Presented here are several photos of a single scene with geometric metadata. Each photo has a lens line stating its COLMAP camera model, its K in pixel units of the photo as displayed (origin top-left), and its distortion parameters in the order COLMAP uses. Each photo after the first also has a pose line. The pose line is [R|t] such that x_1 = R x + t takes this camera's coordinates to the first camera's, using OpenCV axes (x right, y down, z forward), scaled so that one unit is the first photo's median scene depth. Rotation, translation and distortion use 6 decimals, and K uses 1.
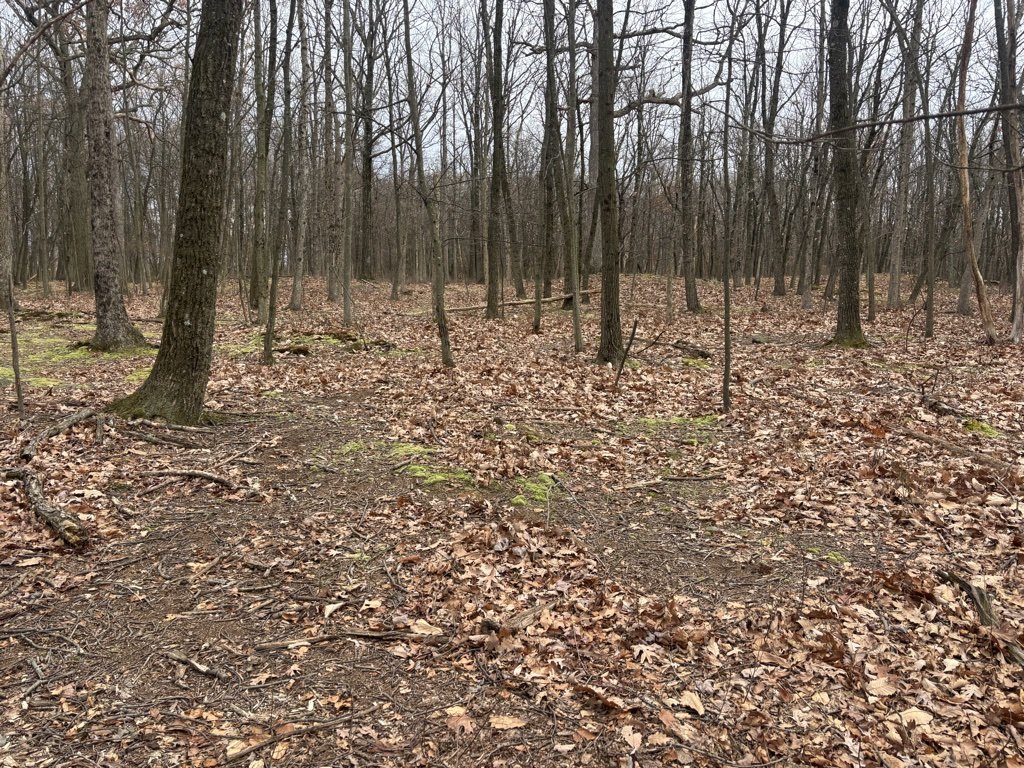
lens RADIAL K [[781.0, 0, 509.9], [0, 781.0, 384.4], [0, 0, 1]] dist [0.059380, -0.061252]
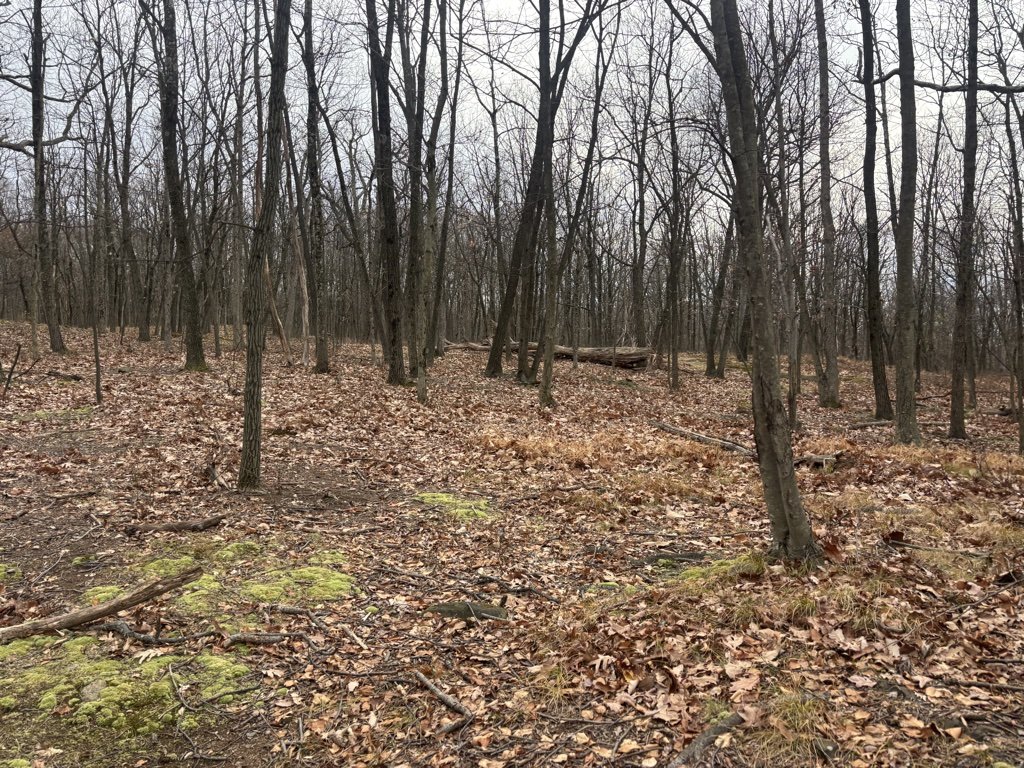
lens RADIAL K [[781.0, 0, 510.2], [0, 781.0, 386.3], [0, 0, 1]] dist [0.059380, -0.061252]
pose [[0.727477, -0.035928, 0.685191, -0.278876], [0.081216, 0.996117, -0.033996, 0.183719], [-0.681308, 0.080380, 0.727570, -0.948644]]
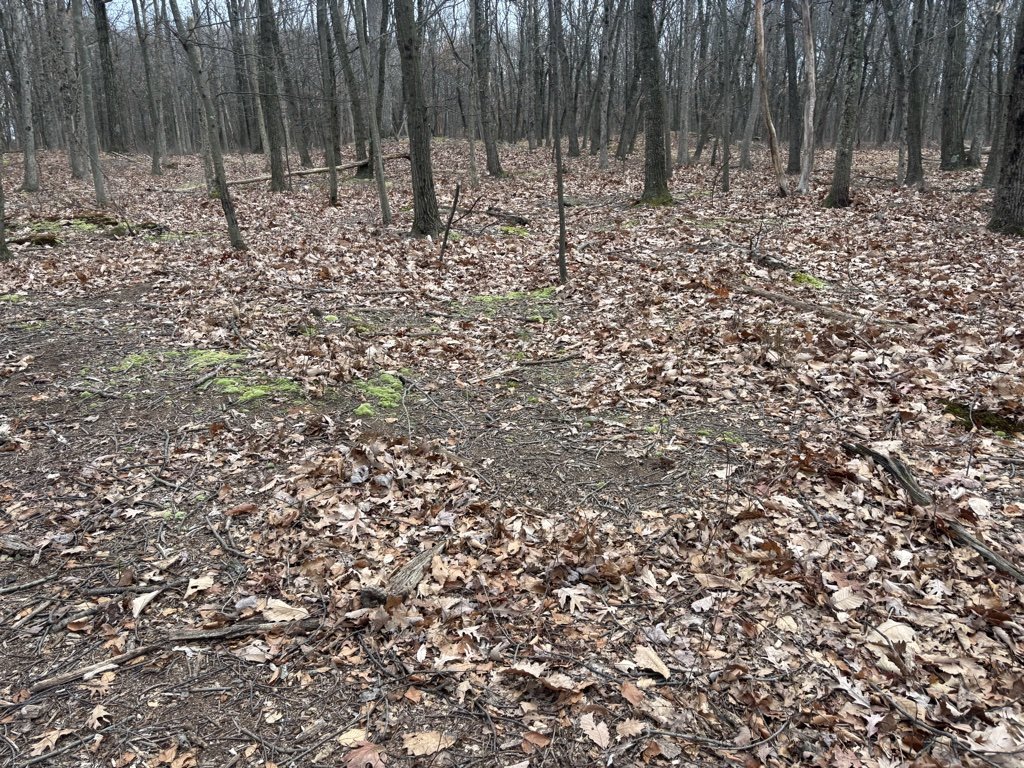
lens RADIAL K [[781.0, 0, 510.8], [0, 781.0, 386.2], [0, 0, 1]] dist [0.059380, -0.061252]
pose [[0.964595, -0.103840, 0.242433, -0.038603], [0.063105, 0.983399, 0.170130, -0.008678], [-0.256075, -0.148808, 0.955135, 0.173808]]
